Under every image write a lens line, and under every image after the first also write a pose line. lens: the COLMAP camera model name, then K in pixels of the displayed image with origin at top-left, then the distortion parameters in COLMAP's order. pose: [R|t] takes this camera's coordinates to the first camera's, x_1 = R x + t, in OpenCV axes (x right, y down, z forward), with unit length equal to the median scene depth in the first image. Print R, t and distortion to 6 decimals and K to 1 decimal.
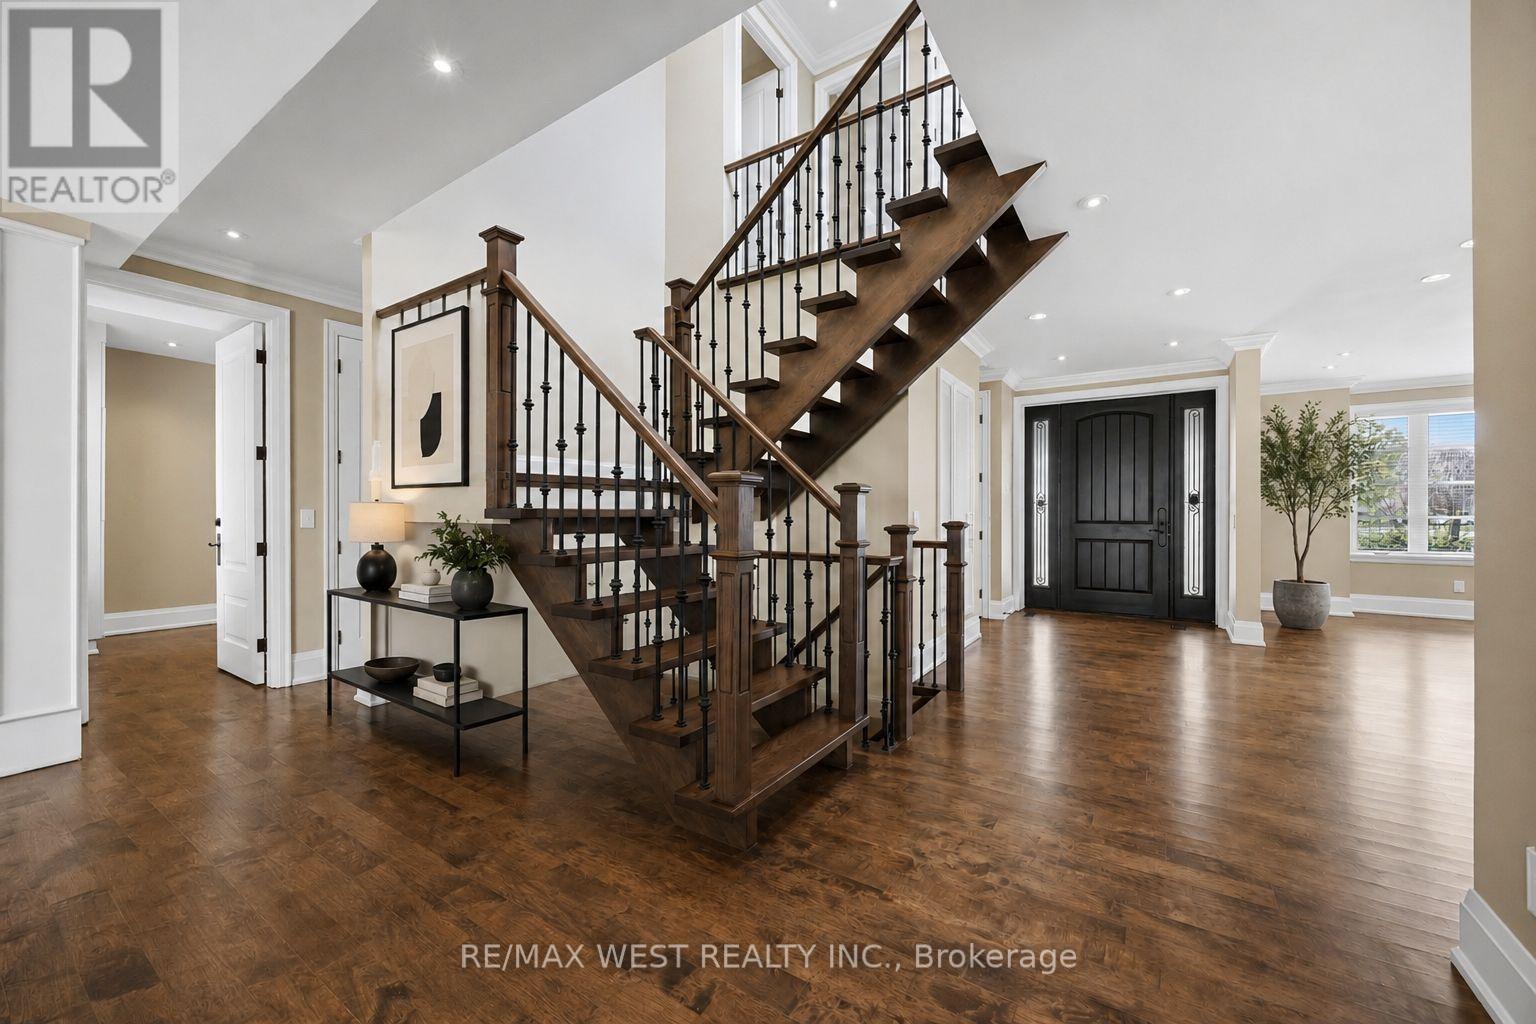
lens RADIAL K [[597.0, 0, 766.4], [0, 597.0, 514.3], [0, 0, 1]] dist [-0.000167, 0.000006]
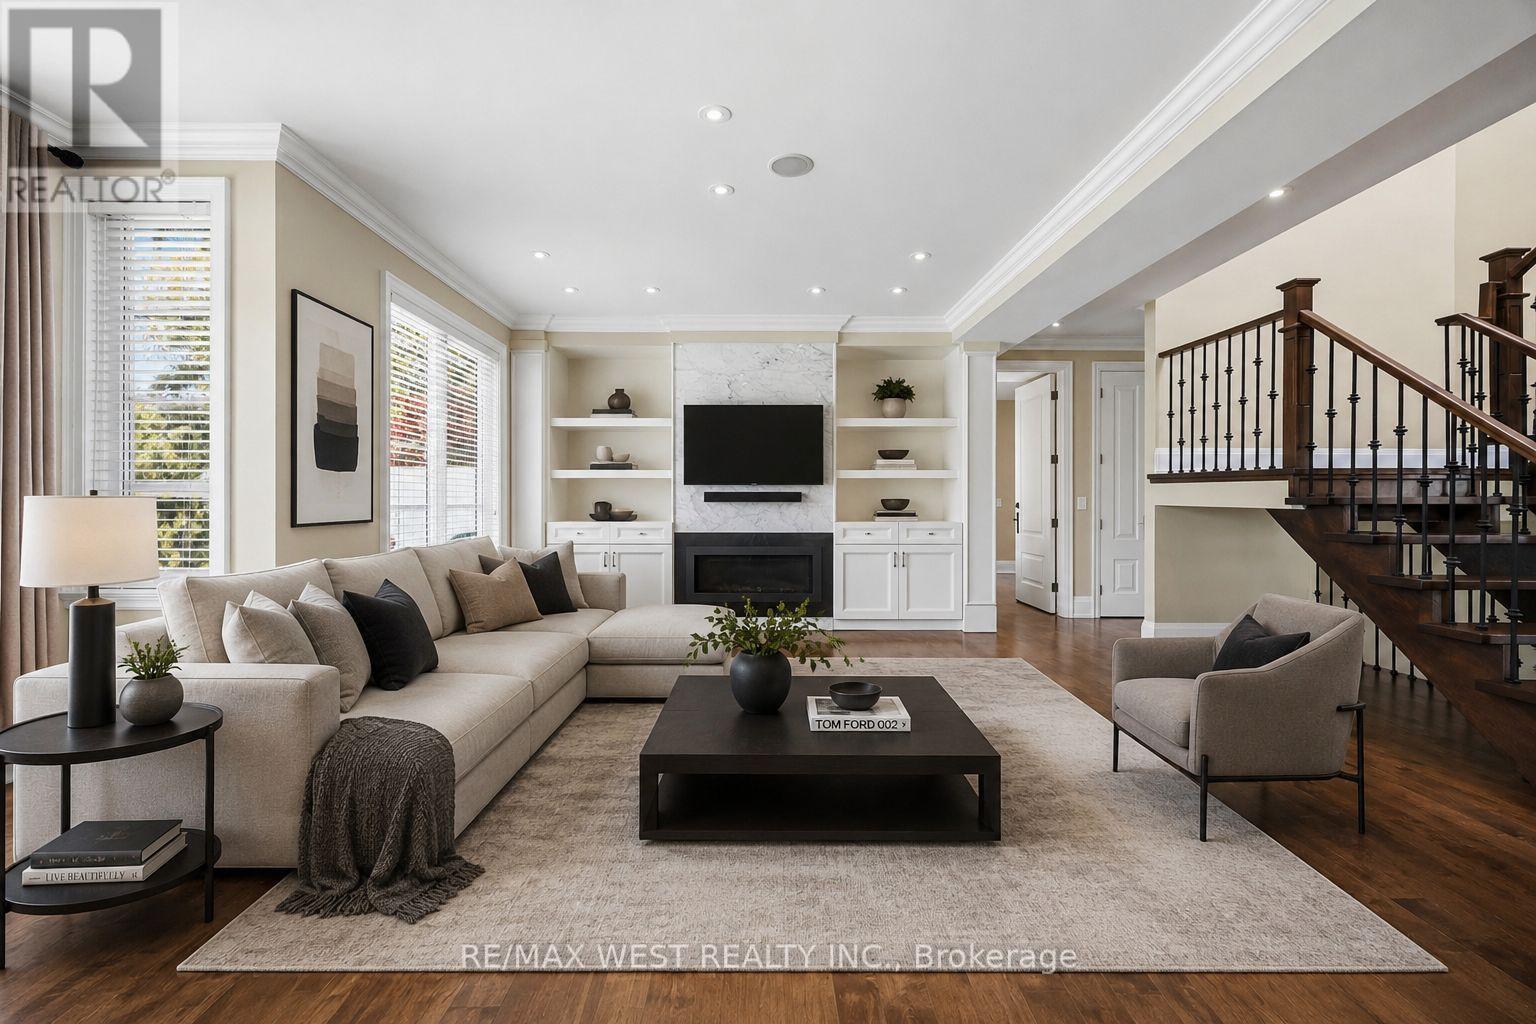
lens RADIAL K [[585.2, 0, 764.1], [0, 585.2, 498.1], [0, 0, 1]] dist [0.000042, -0.000128]
pose [[0.562099, 0.000139, -0.827070, -0.046389], [-0.001071, 0.999999, -0.000560, -0.004980], [0.827069, 0.001200, 0.562099, -0.563160]]
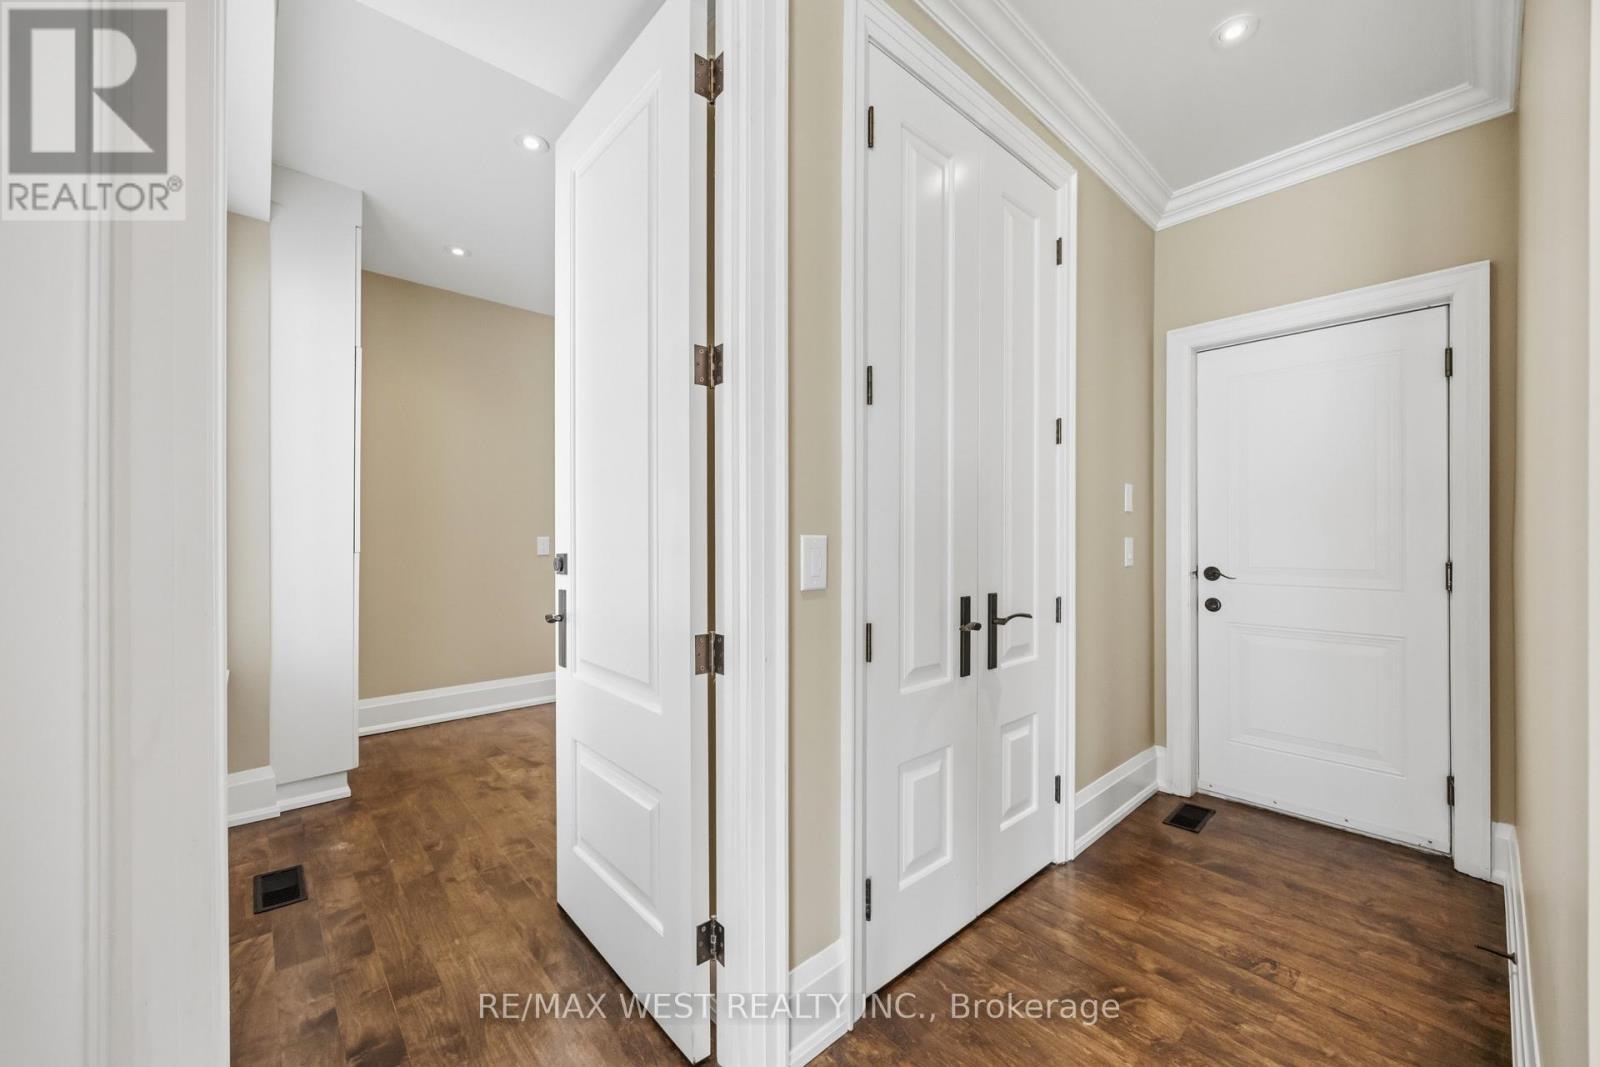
lens RADIAL K [[621.8, 0, 798.4], [0, 621.8, 535.9], [0, 0, 1]] dist [-0.000167, 0.000006]
pose [[0.969262, 0.001285, -0.246027, -0.917305], [-0.002389, 0.999988, -0.004191, -0.007147], [0.246019, 0.004650, 0.969254, 0.868896]]
